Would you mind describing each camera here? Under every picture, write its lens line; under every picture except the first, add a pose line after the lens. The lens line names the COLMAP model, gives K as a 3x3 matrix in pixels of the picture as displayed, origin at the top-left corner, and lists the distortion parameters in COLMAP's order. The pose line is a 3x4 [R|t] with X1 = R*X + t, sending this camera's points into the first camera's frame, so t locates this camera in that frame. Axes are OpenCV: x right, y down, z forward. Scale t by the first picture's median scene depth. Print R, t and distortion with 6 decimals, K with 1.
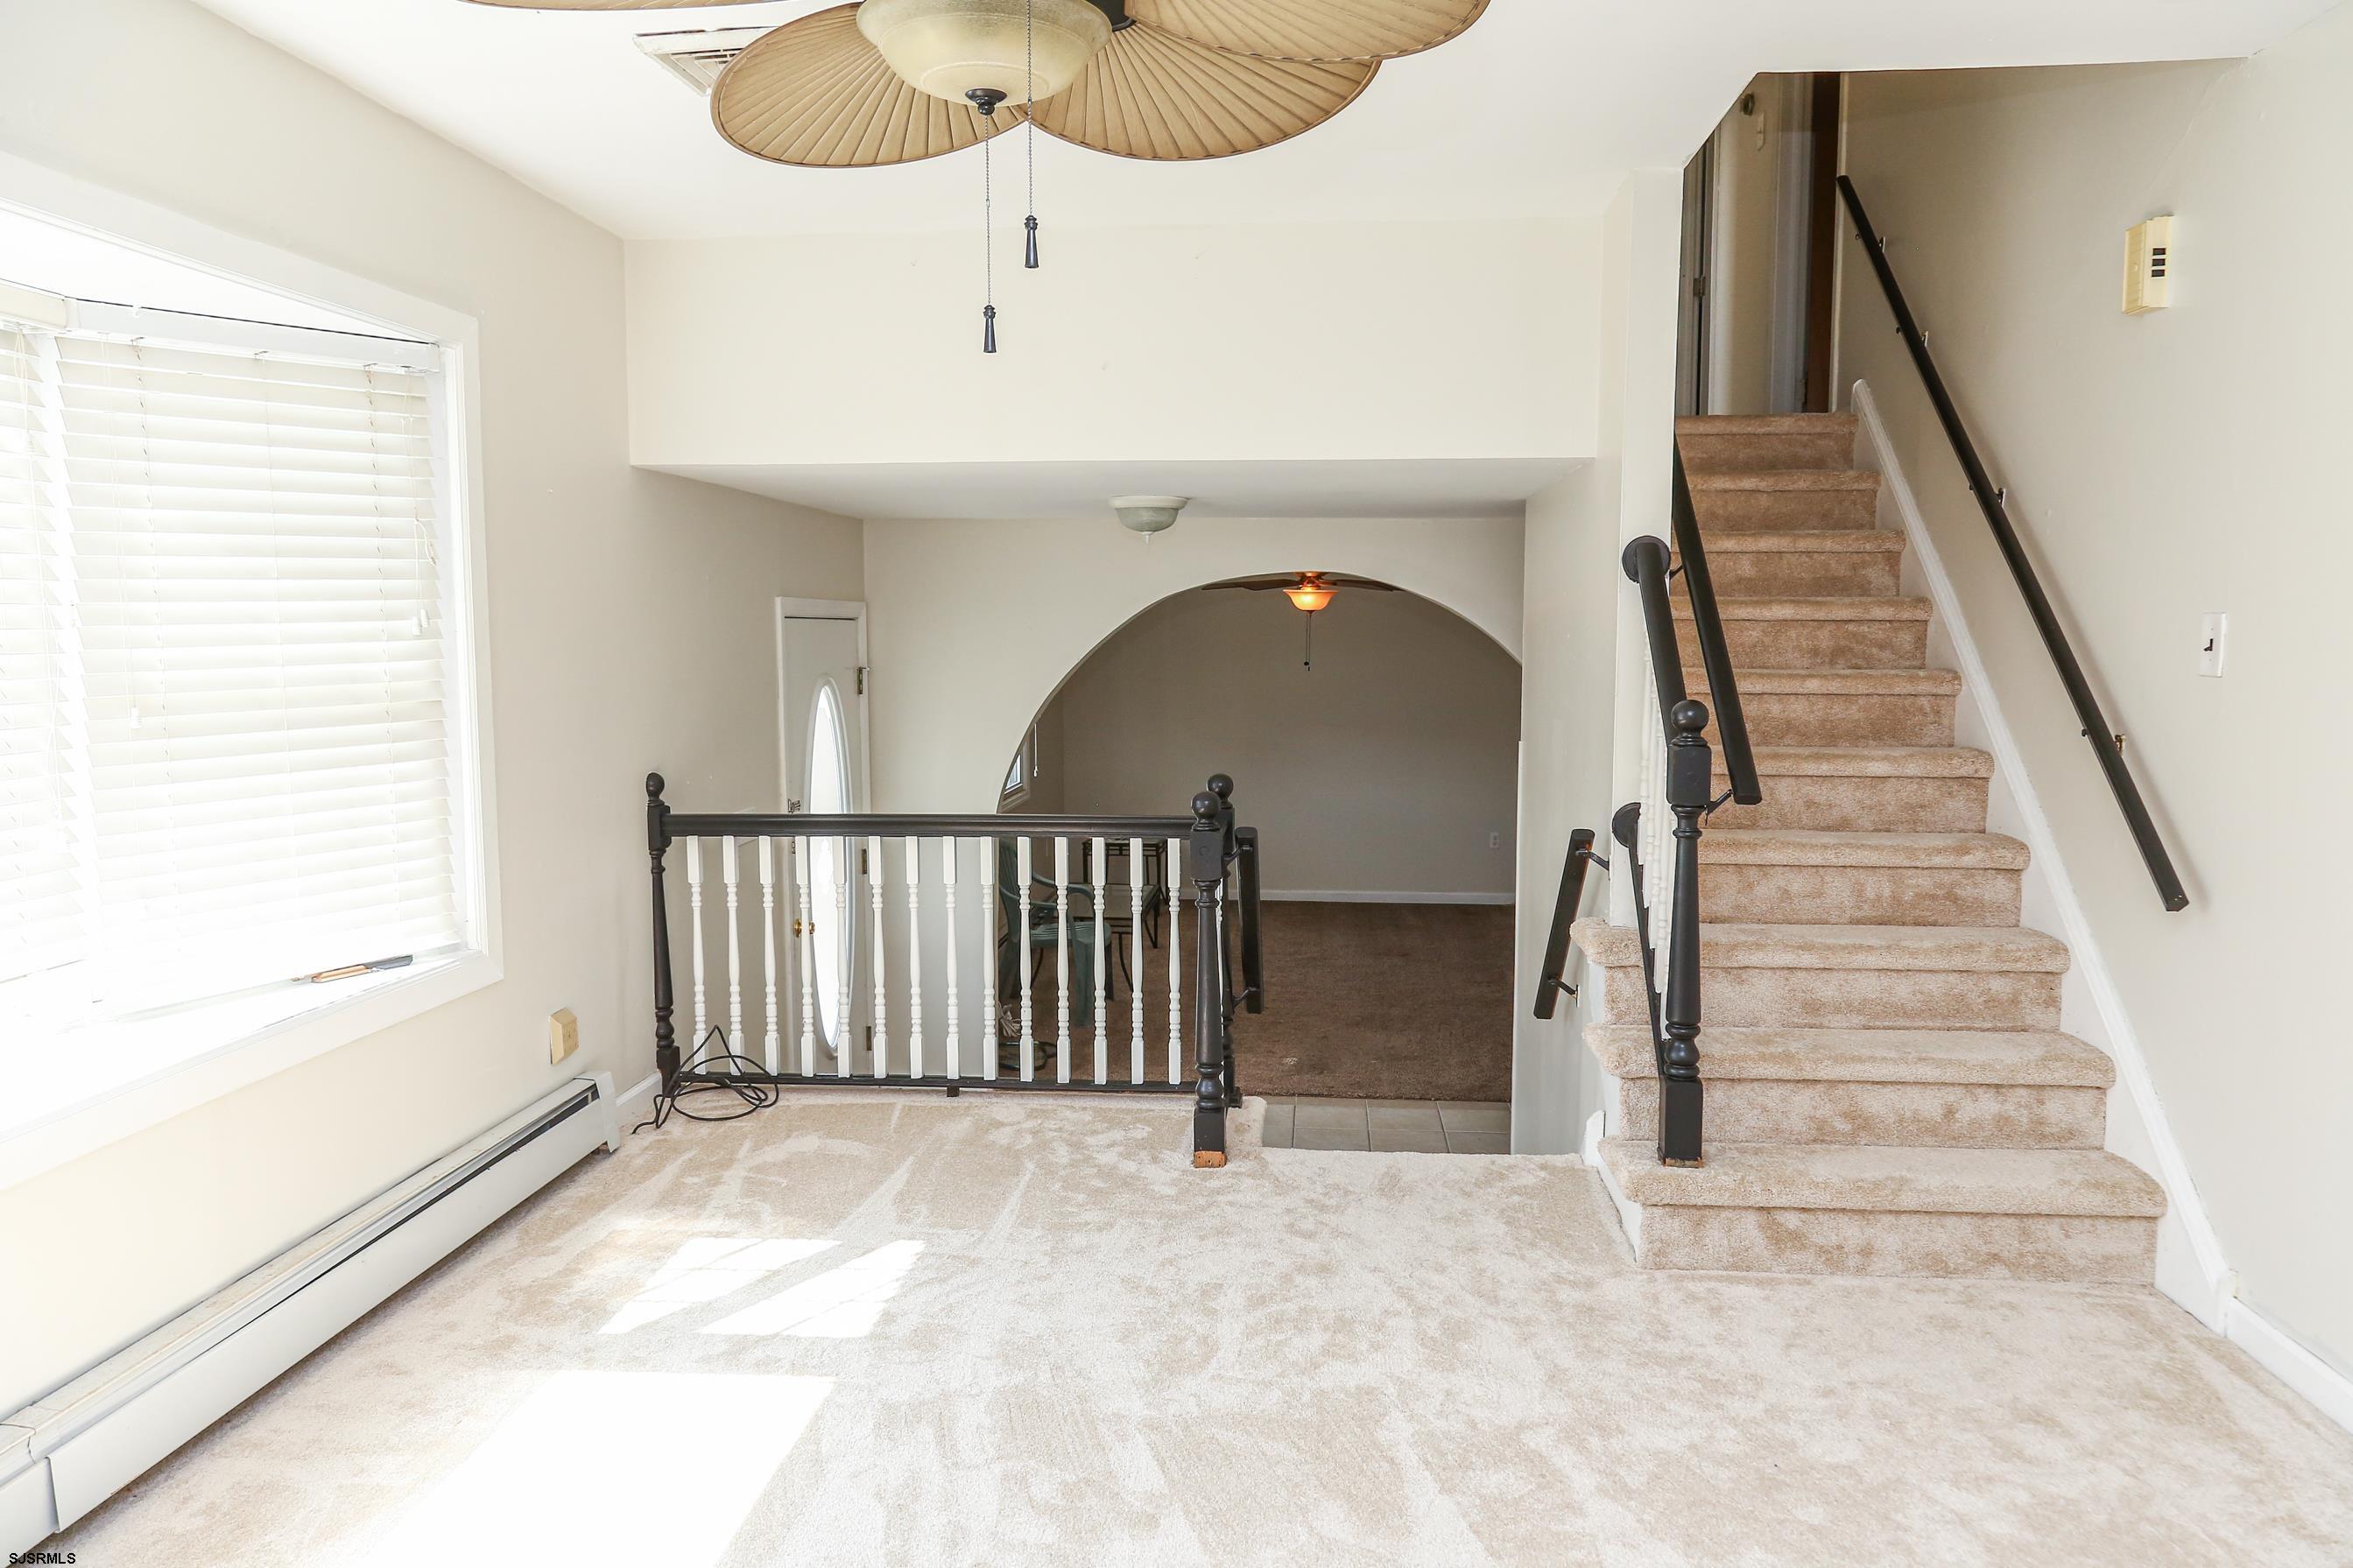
lens RADIAL K [[1550.2, 0, 1179.1], [0, 1550.2, 768.9], [0, 0, 1]] dist [0.004951, 0.003348]
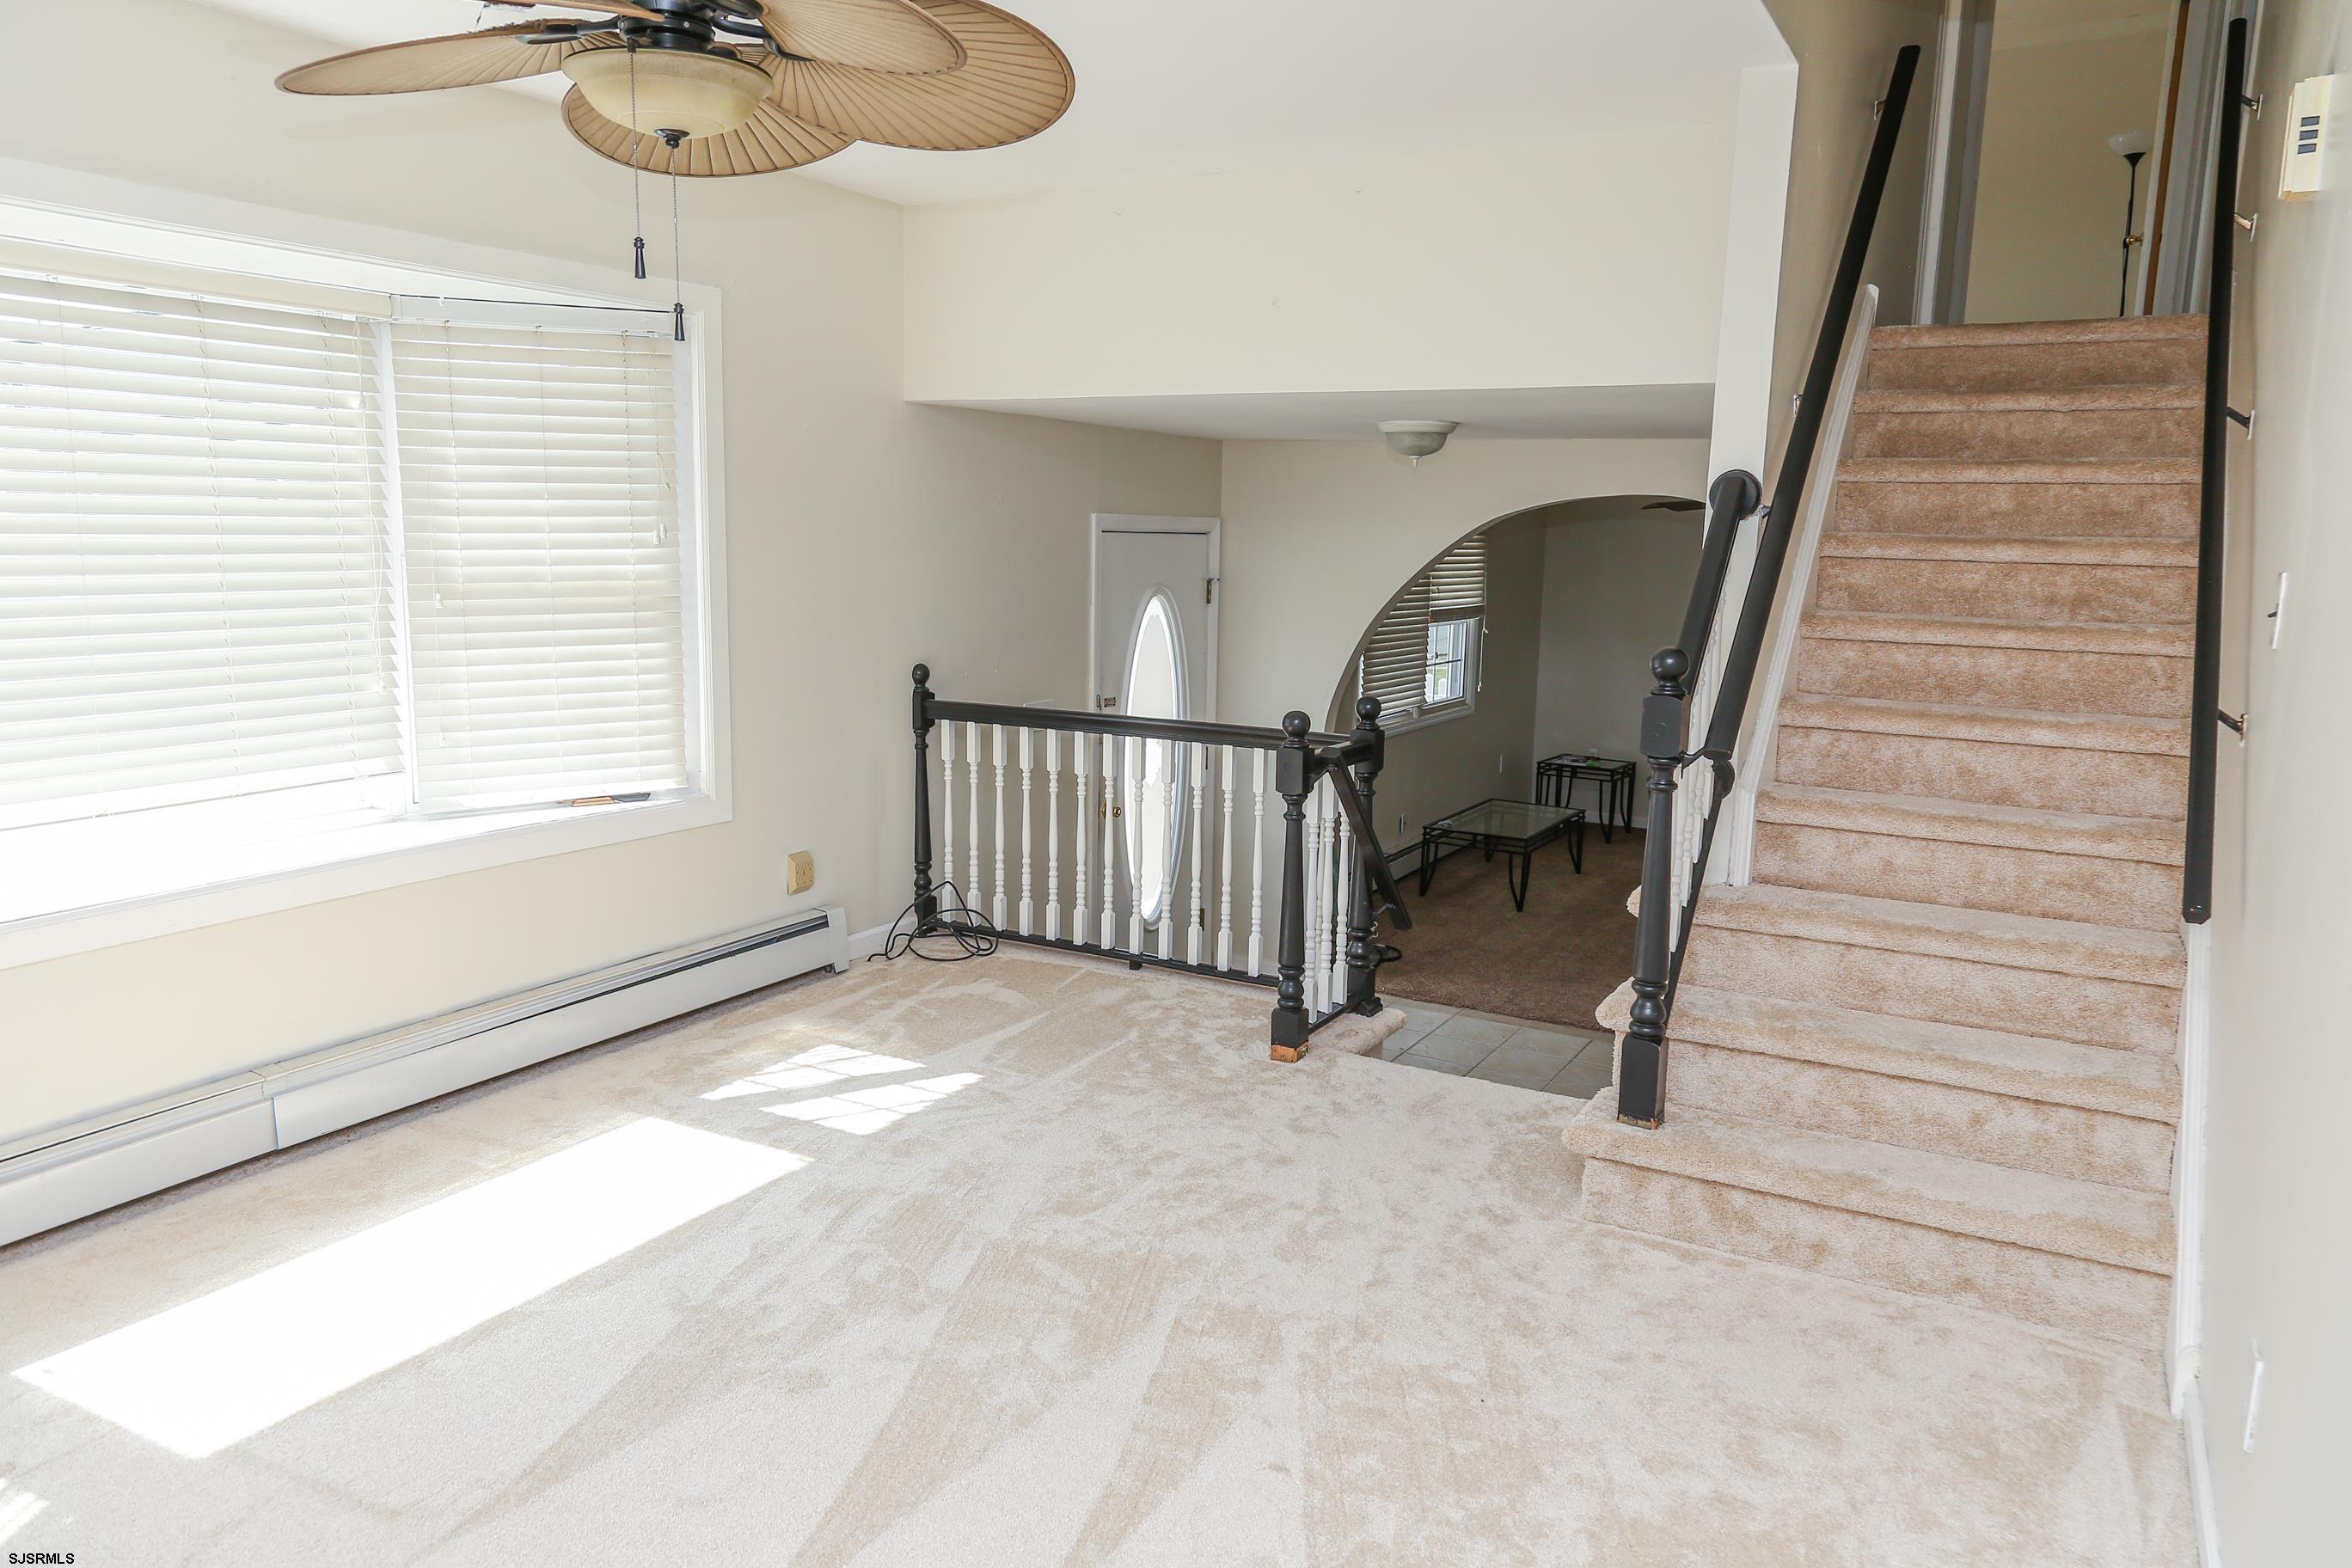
lens RADIAL K [[1543.8, 0, 1175.6], [0, 1543.8, 761.5], [0, 0, 1]] dist [-0.002642, 0.024330]
pose [[0.912714, 0.081542, -0.400380, 0.366931], [-0.059570, 0.995970, 0.067043, -0.016169], [0.404233, -0.037340, 0.913893, 0.005021]]
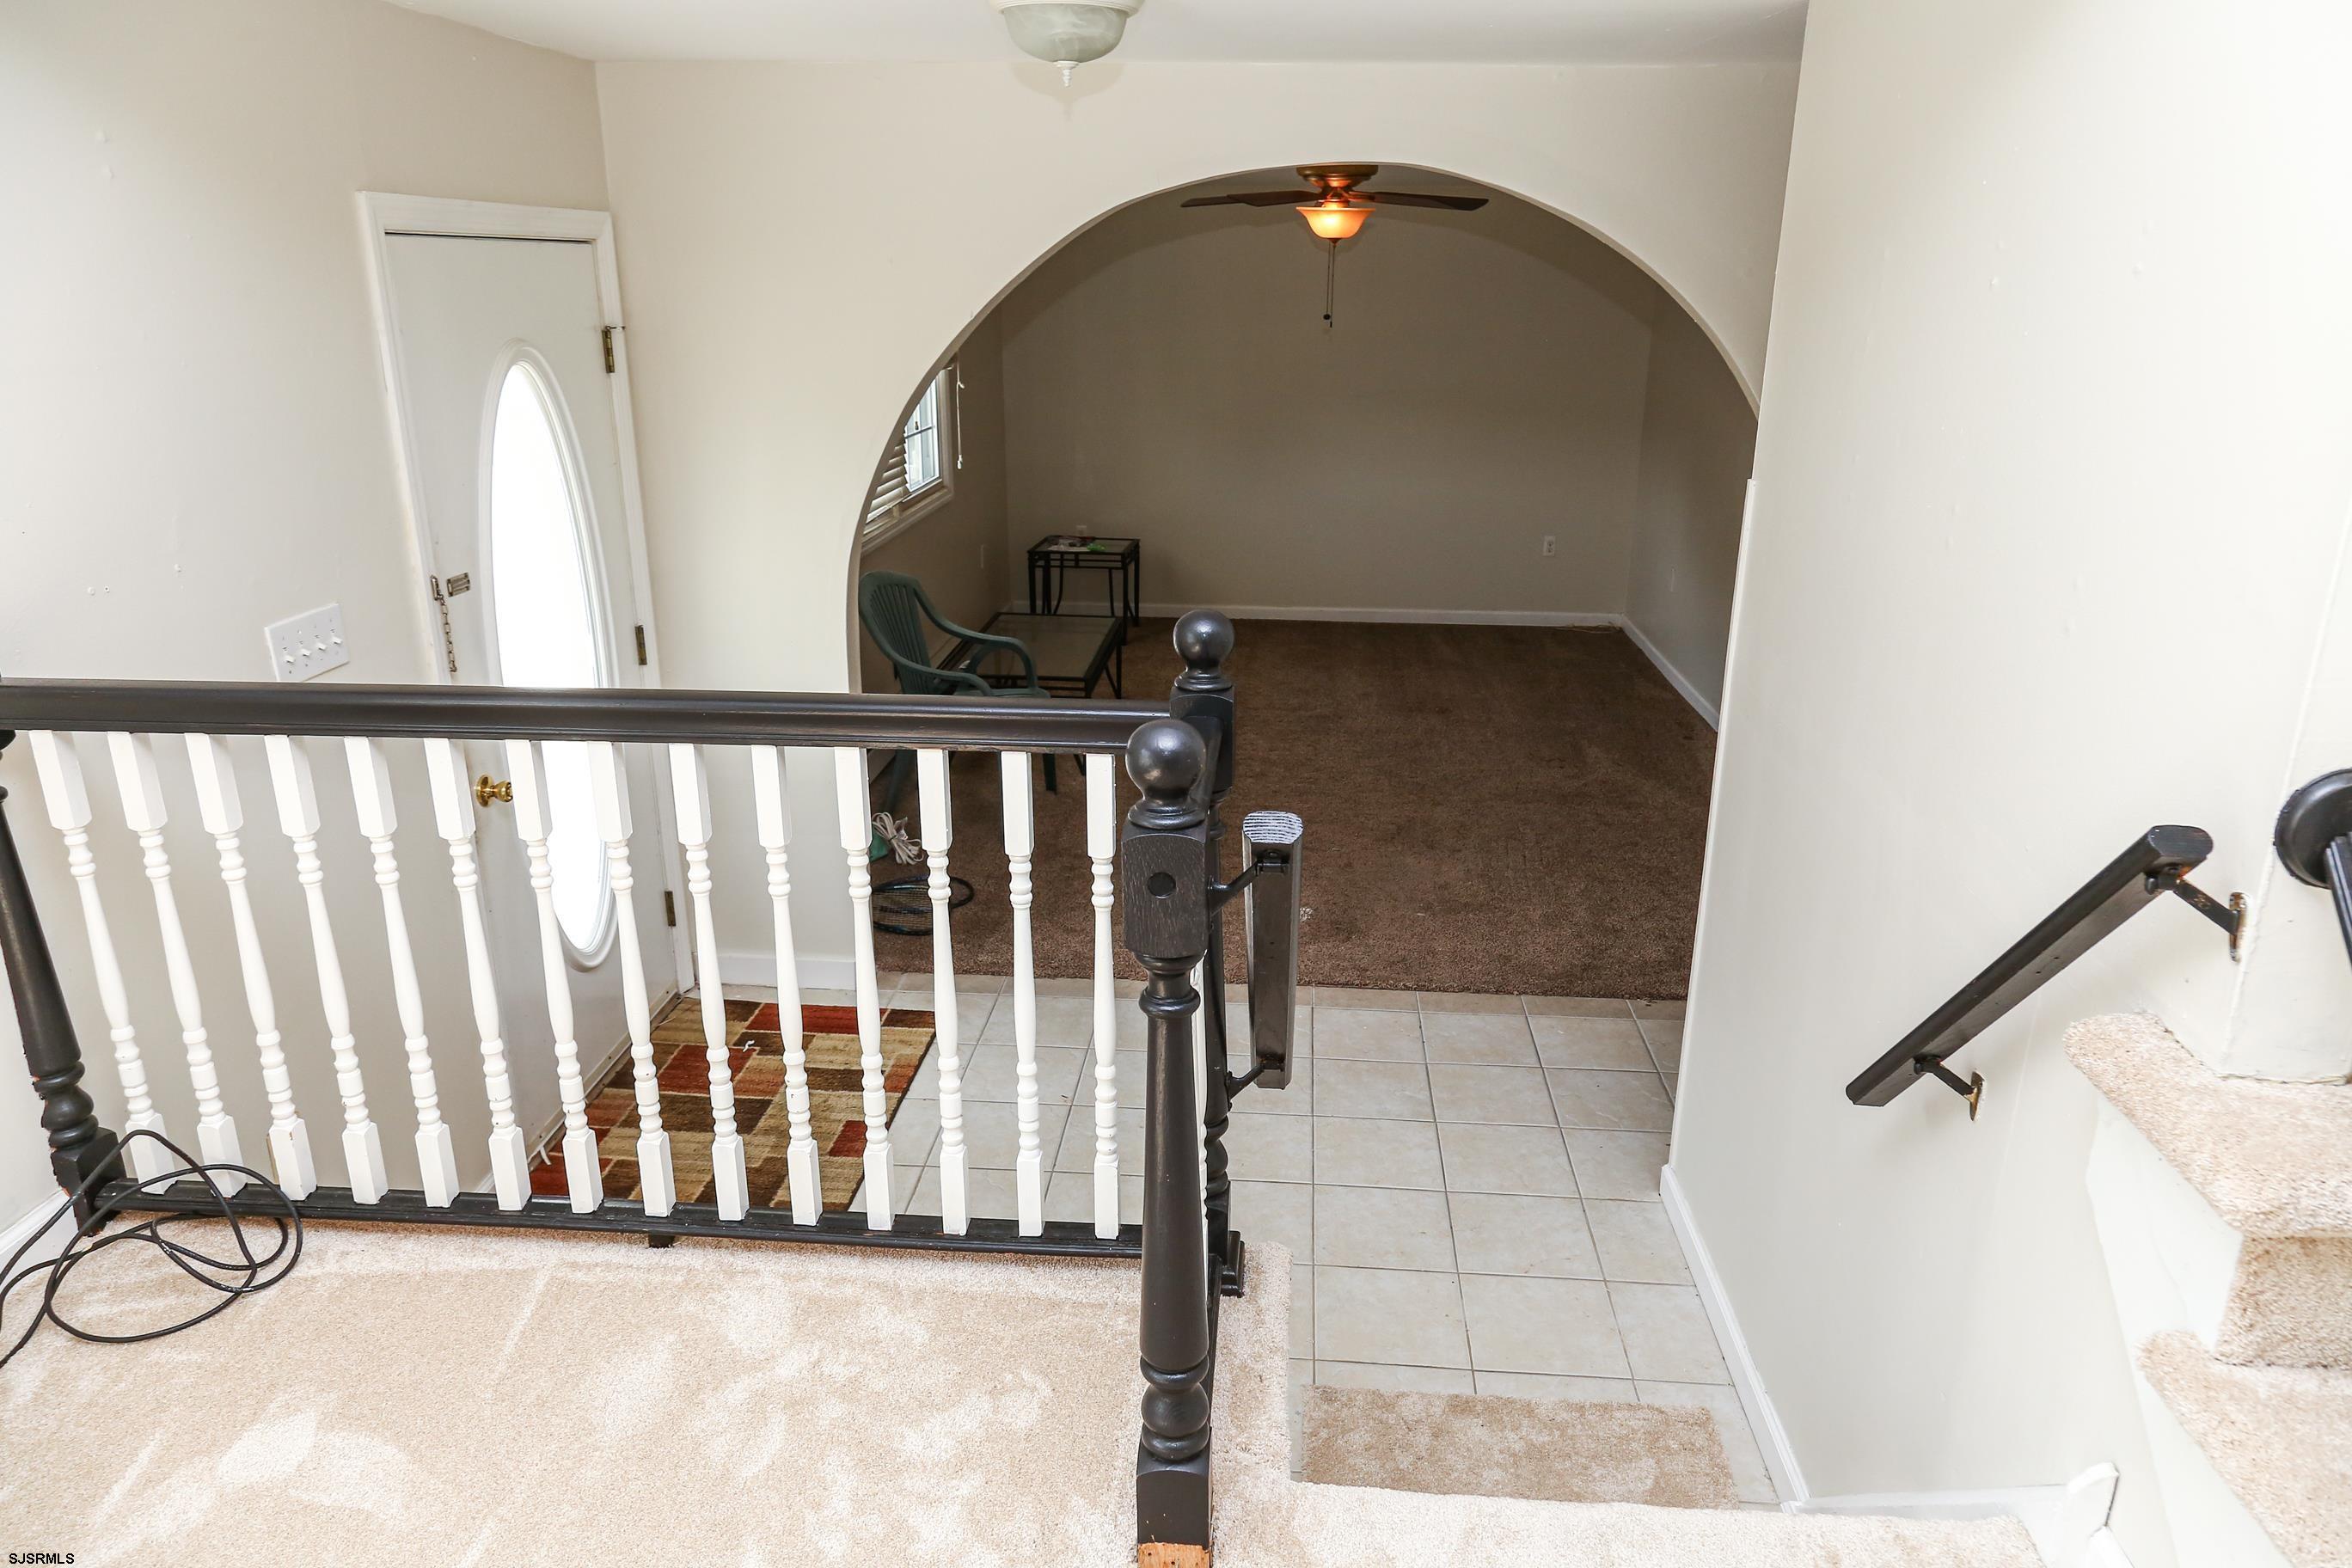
lens RADIAL K [[1549.8, 0, 1178.6], [0, 1549.8, 768.9], [0, 0, 1]] dist [0.004951, 0.003348]
pose [[0.999940, 0.002069, 0.010728, 0.016280], [-0.004390, 0.975250, 0.221063, -0.055628], [-0.010005, -0.221096, 0.975201, 0.643308]]
